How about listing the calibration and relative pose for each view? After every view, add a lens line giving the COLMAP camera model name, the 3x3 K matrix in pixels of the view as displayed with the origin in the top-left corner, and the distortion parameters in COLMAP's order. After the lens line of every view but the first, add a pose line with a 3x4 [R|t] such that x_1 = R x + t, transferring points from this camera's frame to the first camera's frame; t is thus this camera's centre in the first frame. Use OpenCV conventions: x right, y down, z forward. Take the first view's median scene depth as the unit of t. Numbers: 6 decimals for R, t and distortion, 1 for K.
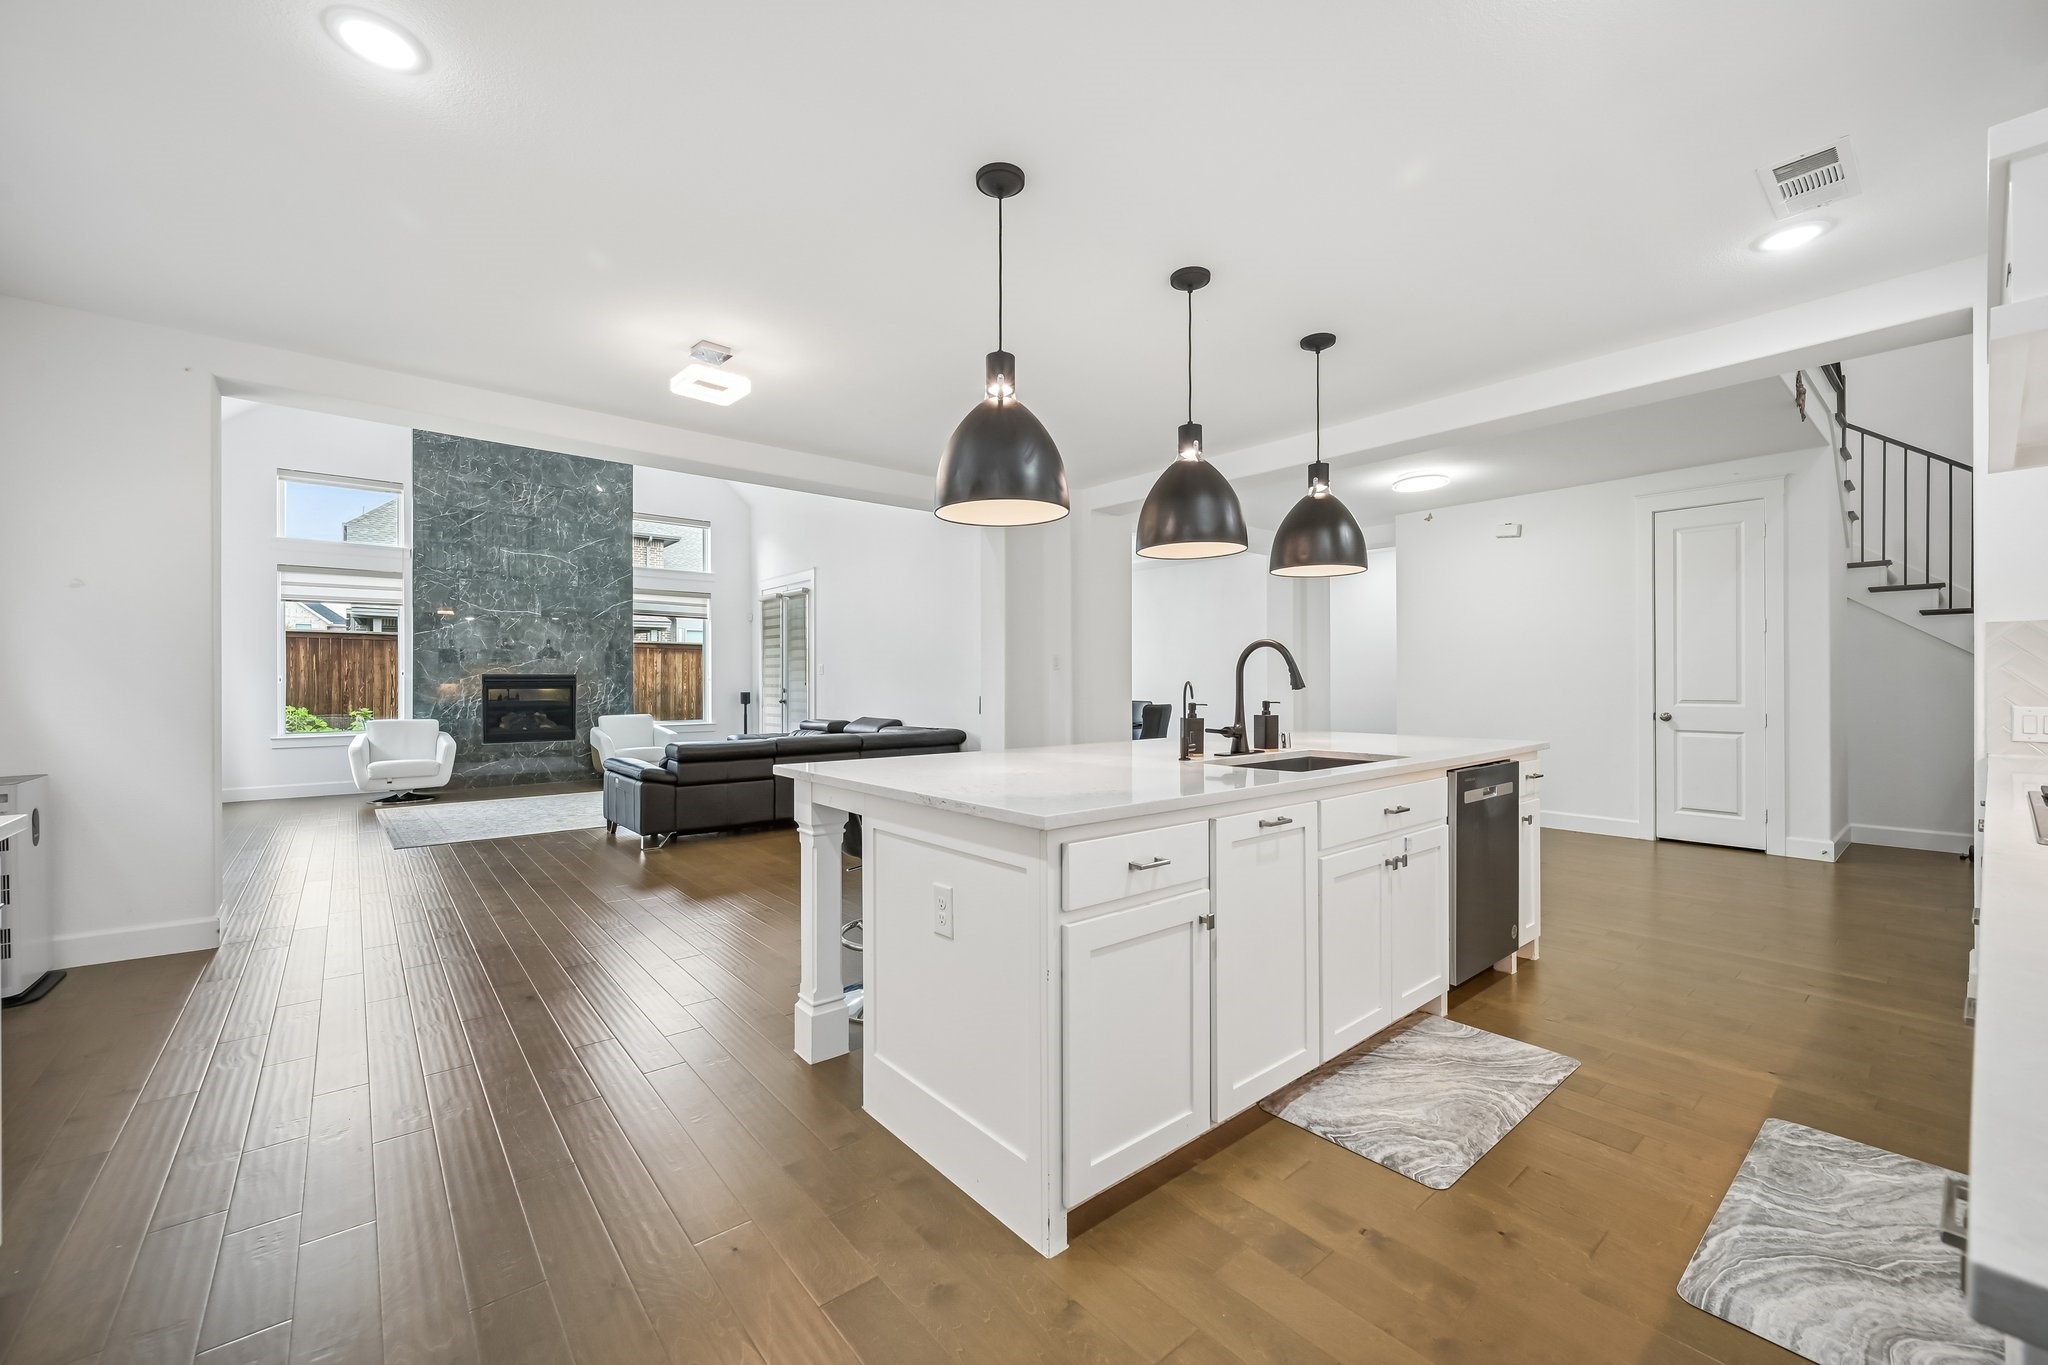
lens RADIAL K [[834.5, 0, 1032.3], [0, 834.5, 677.1], [0, 0, 1]] dist [0.001184, -0.000188]
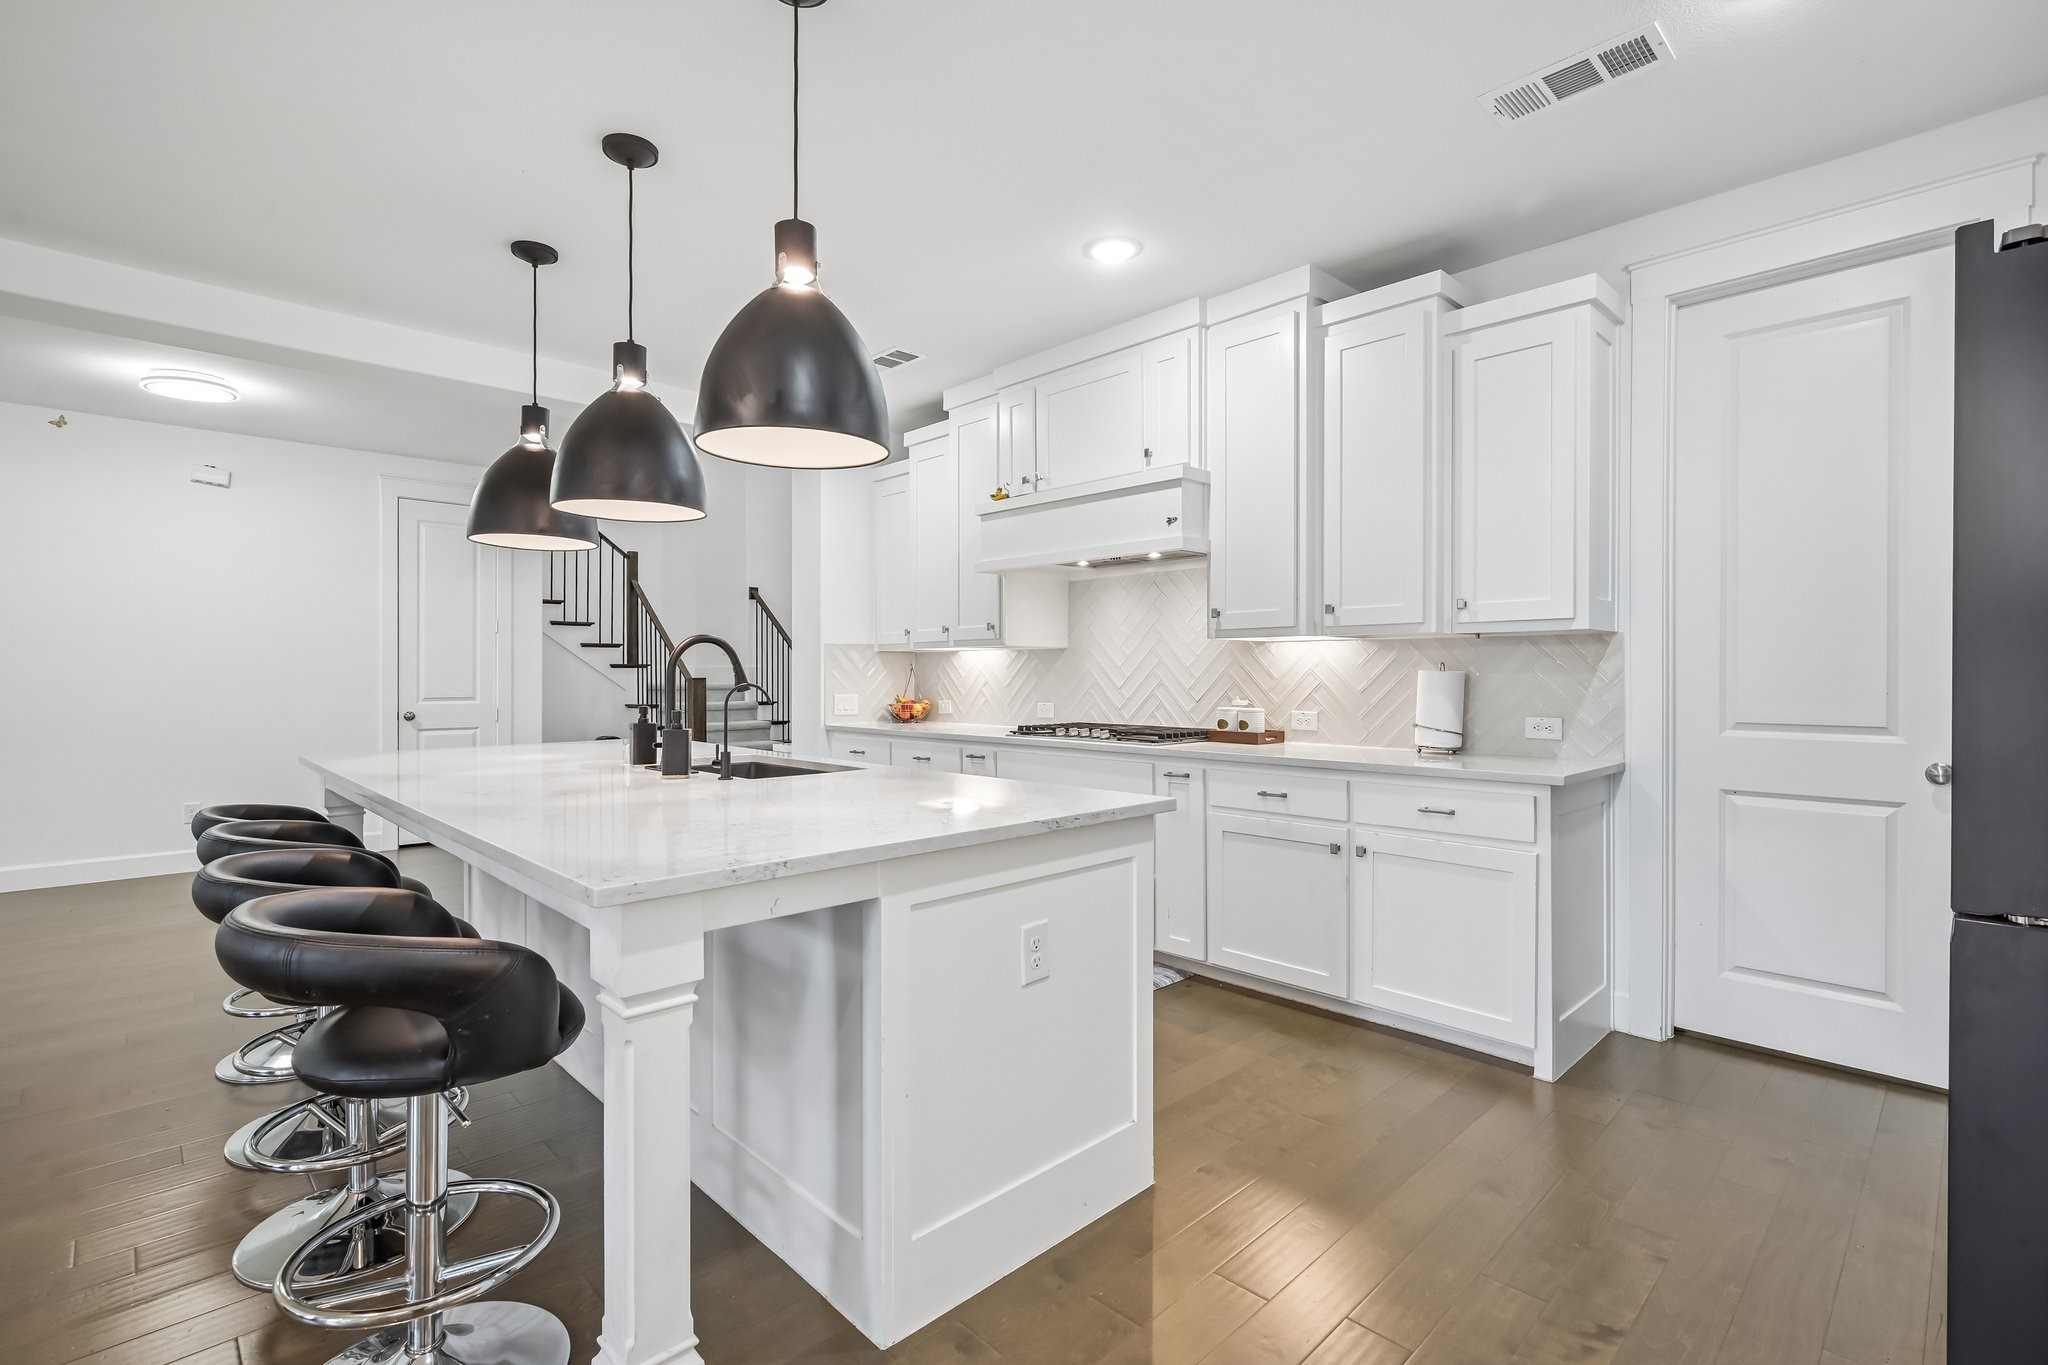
lens RADIAL K [[939.8, 0, 1035.8], [0, 939.8, 674.9], [0, 0, 1]] dist [-0.000292, -0.000010]
pose [[-0.064026, 0.000013, 0.997948, -0.886776], [-0.003518, 0.999994, -0.000239, -0.004665], [-0.997942, -0.003526, -0.064025, 0.878252]]
